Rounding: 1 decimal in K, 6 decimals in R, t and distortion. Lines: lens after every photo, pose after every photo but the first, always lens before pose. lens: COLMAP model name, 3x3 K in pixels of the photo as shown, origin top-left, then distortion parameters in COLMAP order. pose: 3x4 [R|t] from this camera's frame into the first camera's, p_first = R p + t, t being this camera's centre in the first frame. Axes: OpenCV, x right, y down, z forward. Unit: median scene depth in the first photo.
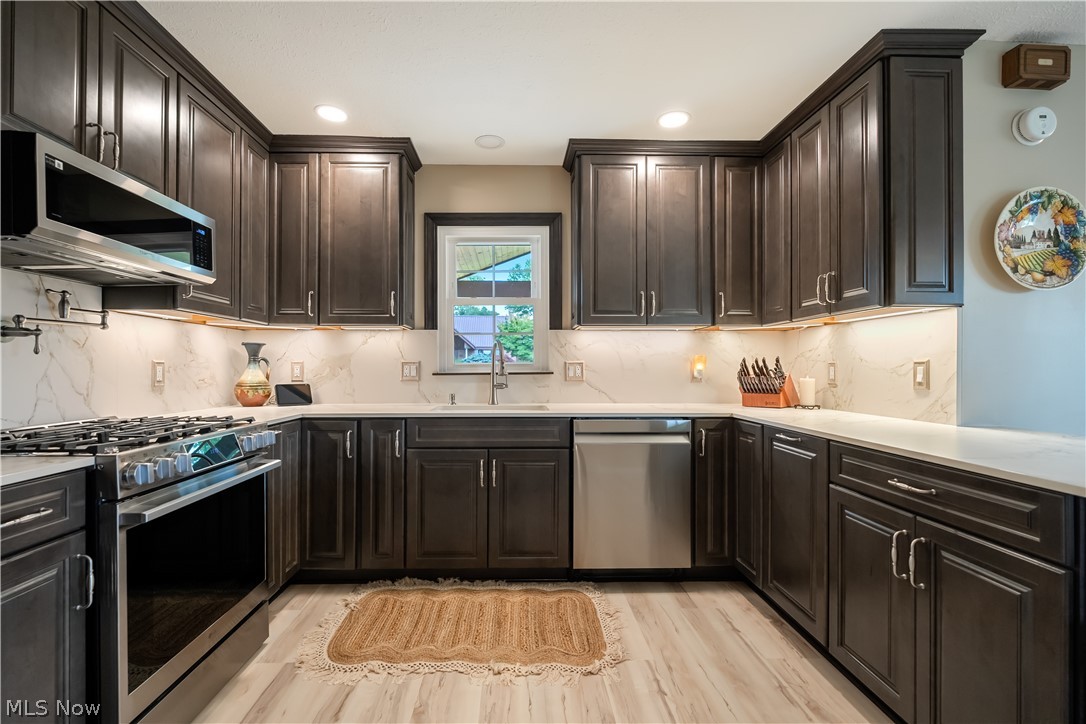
lens RADIAL K [[481.1, 0, 530.7], [0, 481.1, 361.9], [0, 0, 1]] dist [-0.003894, 0.000802]
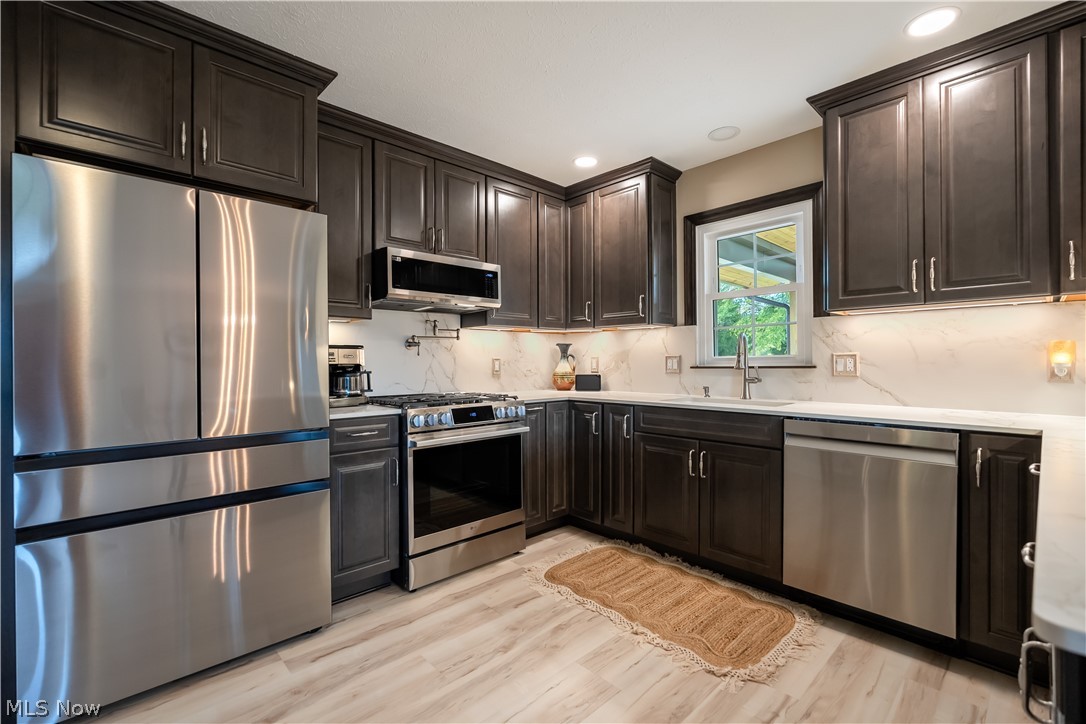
lens RADIAL K [[481.1, 0, 545.8], [0, 481.1, 357.3], [0, 0, 1]] dist [-0.003894, 0.000802]
pose [[0.667254, -0.009734, -0.744767, 0.464565], [0.014107, 0.999900, -0.000429, -0.000965], [0.744697, -0.010220, 0.667325, 0.070958]]
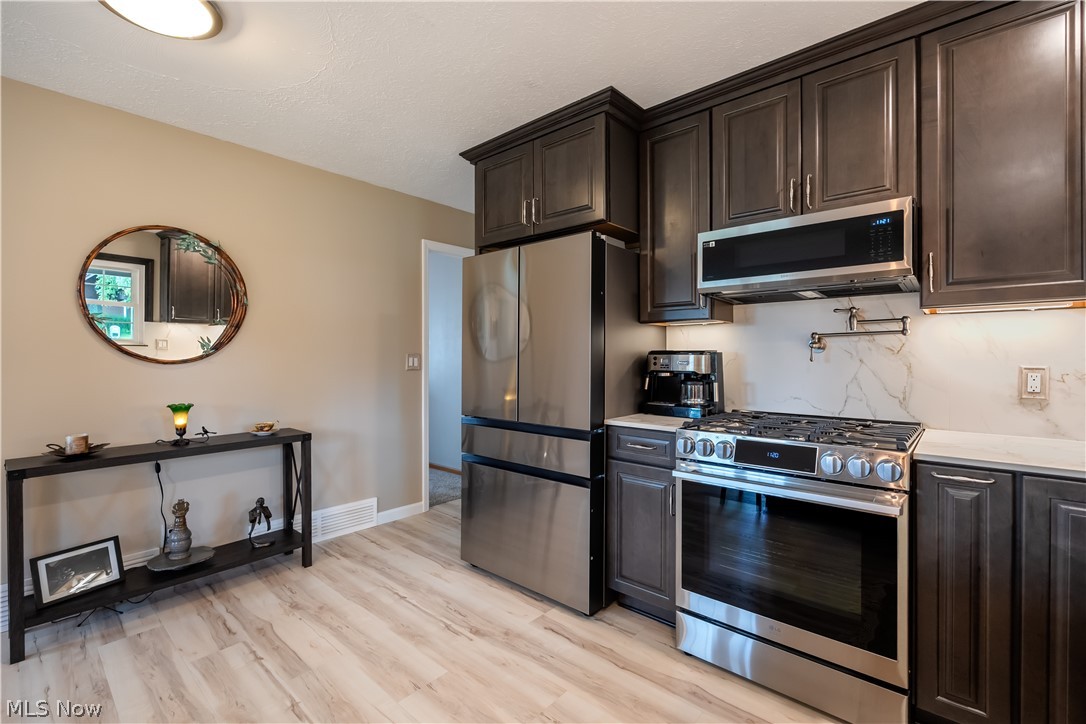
lens RADIAL K [[481.1, 0, 544.8], [0, 481.1, 355.8], [0, 0, 1]] dist [-0.003894, 0.000802]
pose [[-0.686690, -0.000907, -0.726949, 0.294225], [0.008976, 0.999912, -0.009727, -0.016632], [0.726895, -0.013205, -0.686622, 0.896652]]
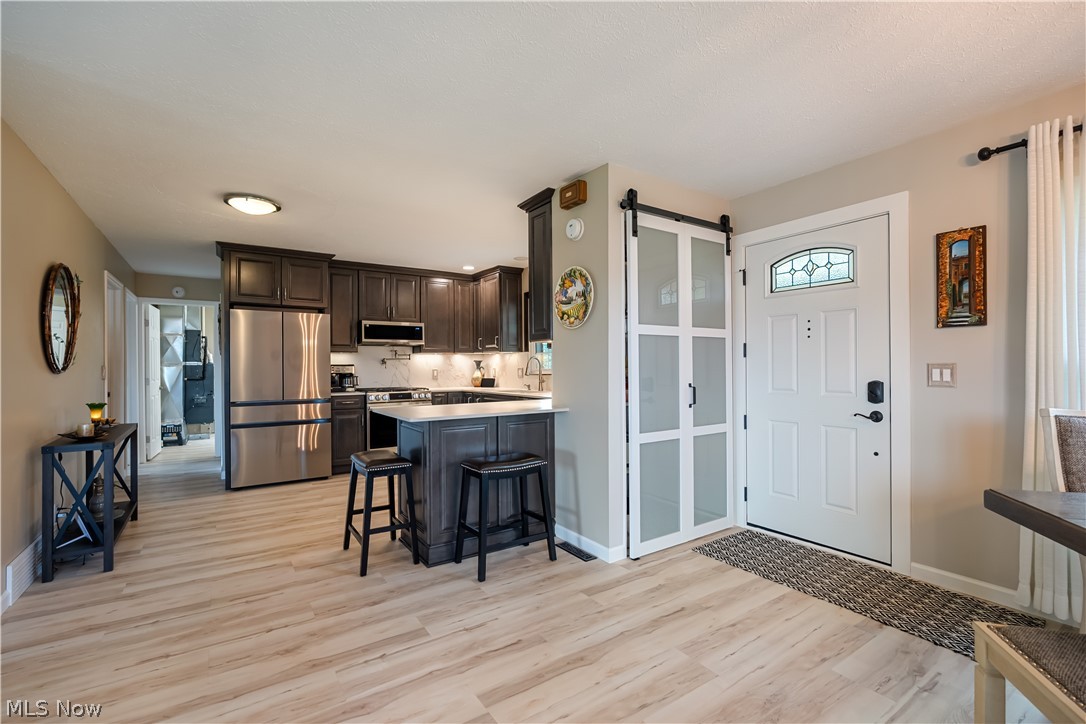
lens RADIAL K [[481.1, 0, 541.8], [0, 481.1, 363.4], [0, 0, 1]] dist [-0.003894, 0.000802]
pose [[0.534189, -0.010271, -0.845302, 1.867951], [0.016574, 0.999861, -0.001675, -0.019818], [0.845202, -0.013115, 0.534285, 0.003018]]
